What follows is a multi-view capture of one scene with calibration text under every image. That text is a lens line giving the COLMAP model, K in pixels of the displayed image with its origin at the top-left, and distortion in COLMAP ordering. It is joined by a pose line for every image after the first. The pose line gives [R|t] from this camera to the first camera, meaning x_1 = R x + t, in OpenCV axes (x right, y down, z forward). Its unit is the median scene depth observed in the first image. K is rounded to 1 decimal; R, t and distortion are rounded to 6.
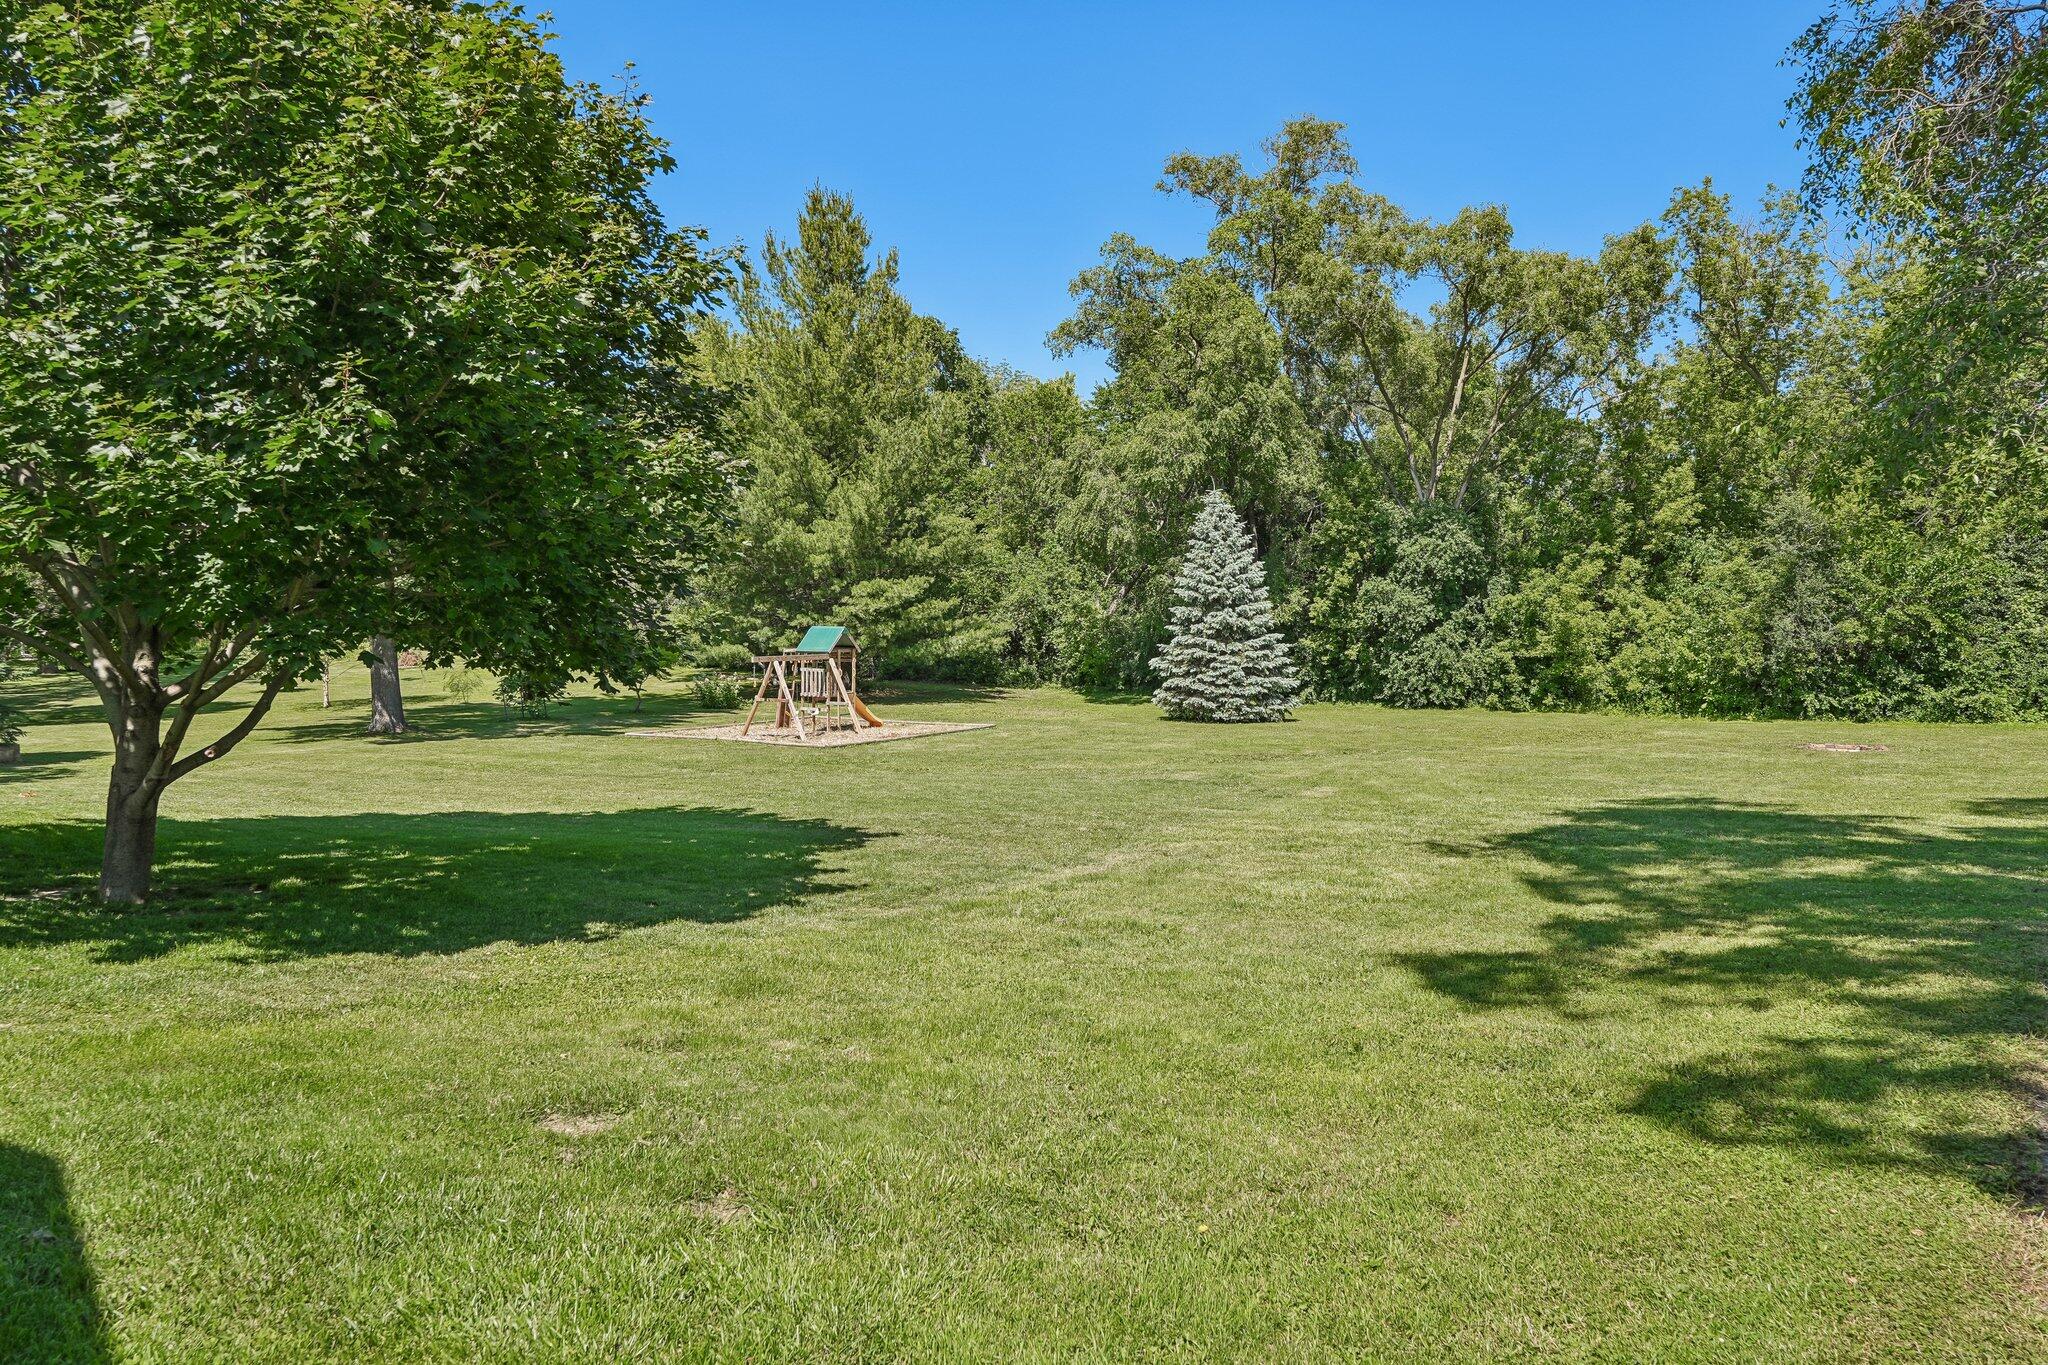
lens RADIAL K [[1373.6, 0, 1025.8], [0, 1373.6, 673.4], [0, 0, 1]] dist [-0.005912, 0.000832]
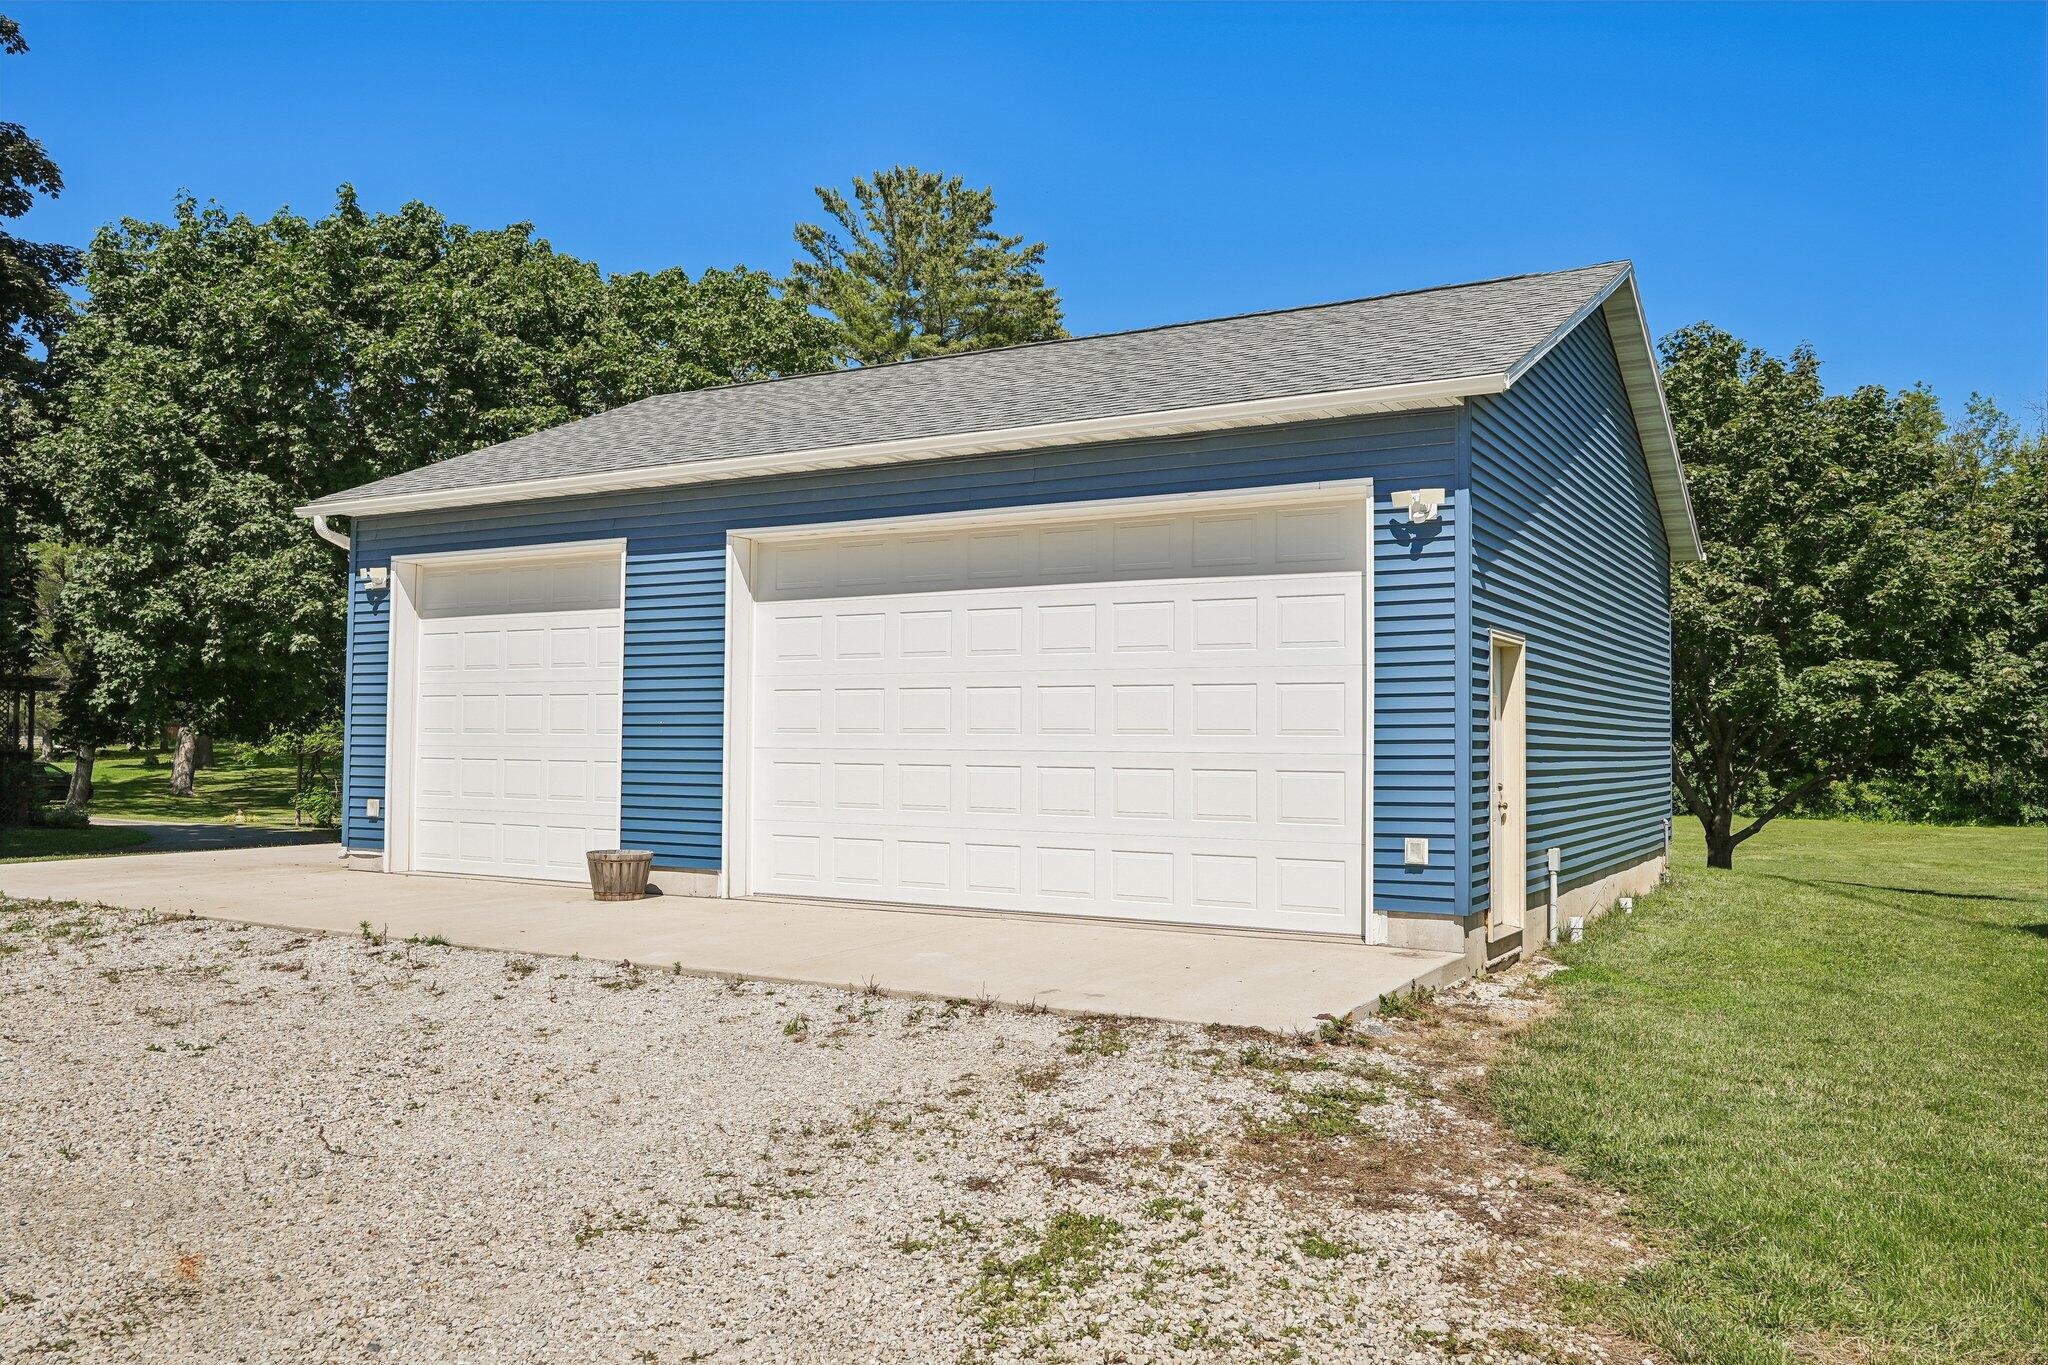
lens RADIAL K [[1567.5, 0, 1021.7], [0, 1567.5, 680.1], [0, 0, 1]] dist [0.001864, 0.000561]
pose [[0.991007, 0.019005, 0.132456, -0.501827], [-0.010393, 0.997804, -0.065409, 0.004536], [-0.133409, 0.063445, 0.989028, -0.277069]]
